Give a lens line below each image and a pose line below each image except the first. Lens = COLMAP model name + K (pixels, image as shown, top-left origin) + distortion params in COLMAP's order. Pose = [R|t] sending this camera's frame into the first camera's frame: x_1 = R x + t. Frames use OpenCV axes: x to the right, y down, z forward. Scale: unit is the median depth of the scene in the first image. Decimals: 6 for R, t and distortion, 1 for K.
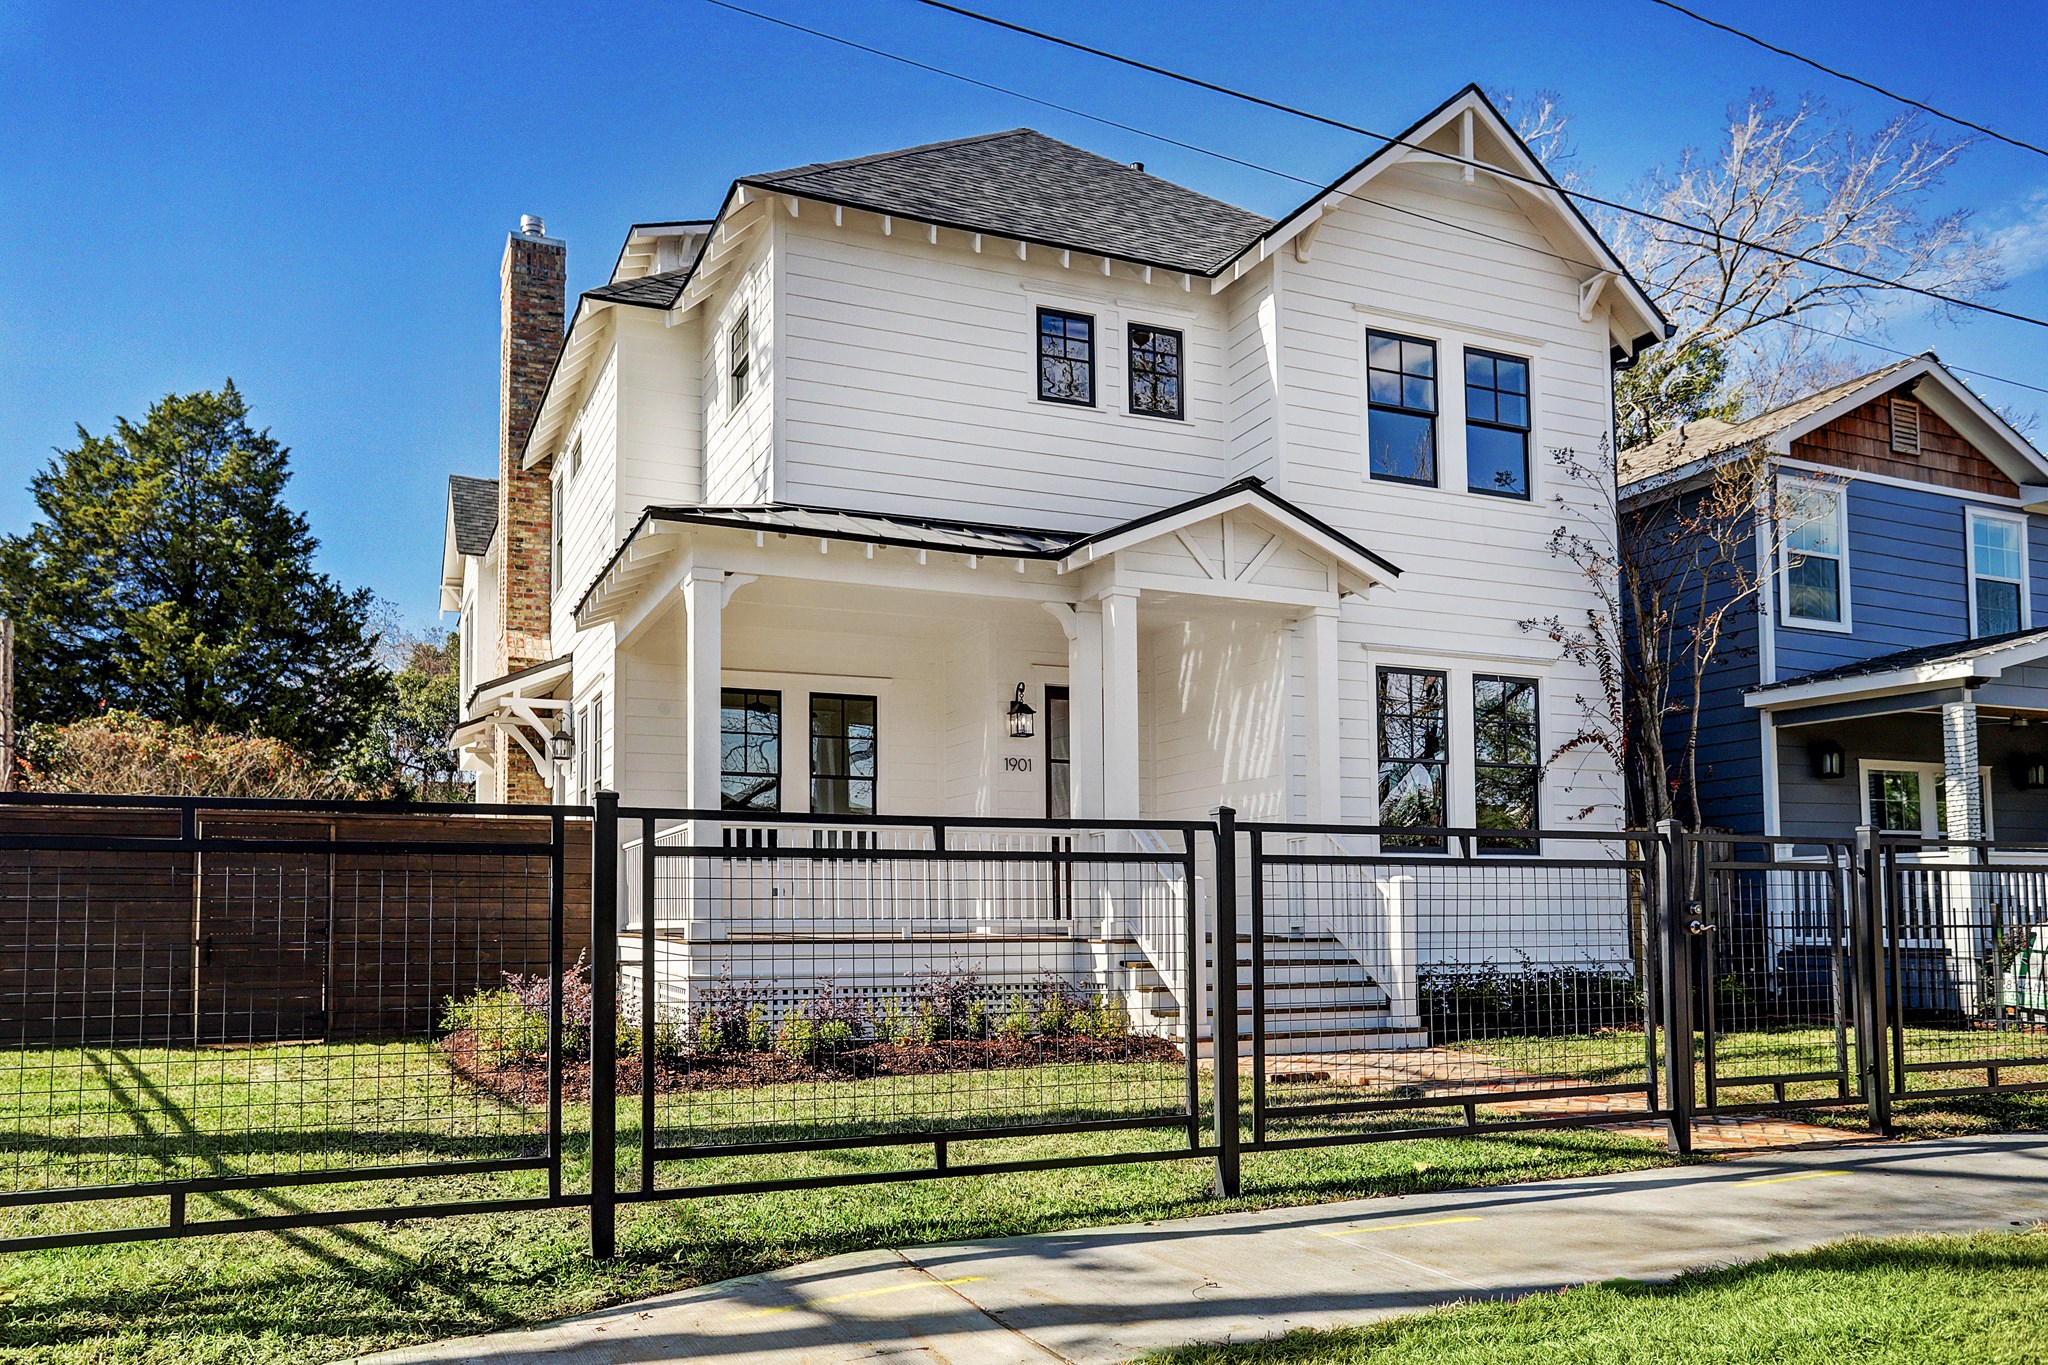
lens RADIAL K [[1544.1, 0, 1035.9], [0, 1544.1, 750.6], [0, 0, 1]] dist [-0.008983, 0.012766]
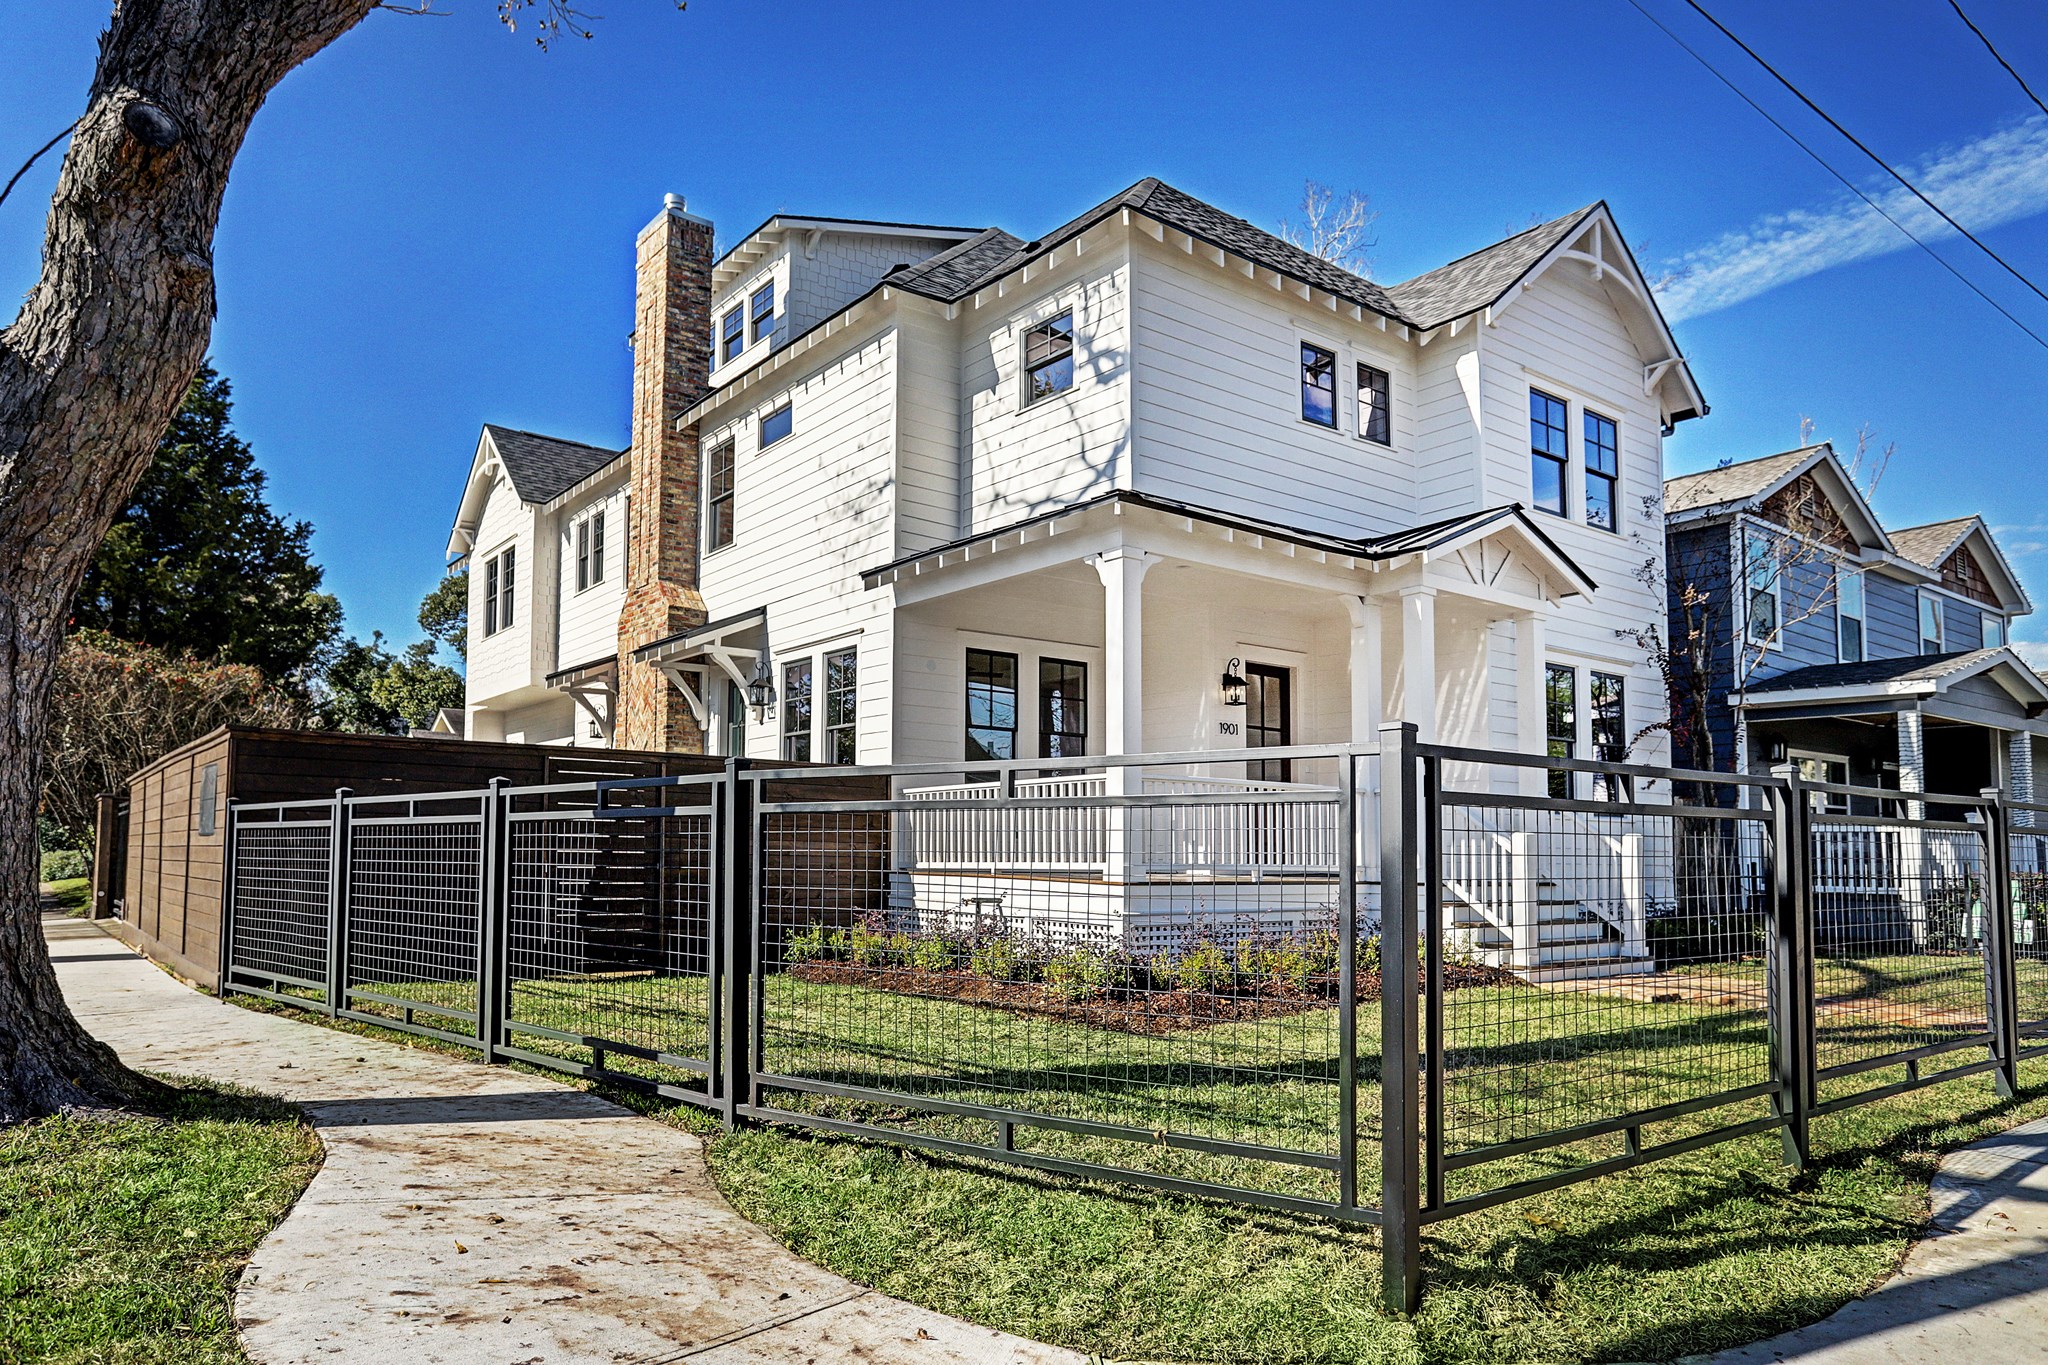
lens RADIAL K [[1340.1, 0, 1018.2], [0, 1340.1, 691.3], [0, 0, 1]] dist [-0.015961, 0.006349]
pose [[0.970293, 0.045454, 0.237623, -0.414630], [-0.042574, 0.998945, -0.017243, 0.005085], [-0.238156, 0.006614, 0.971204, 0.061841]]
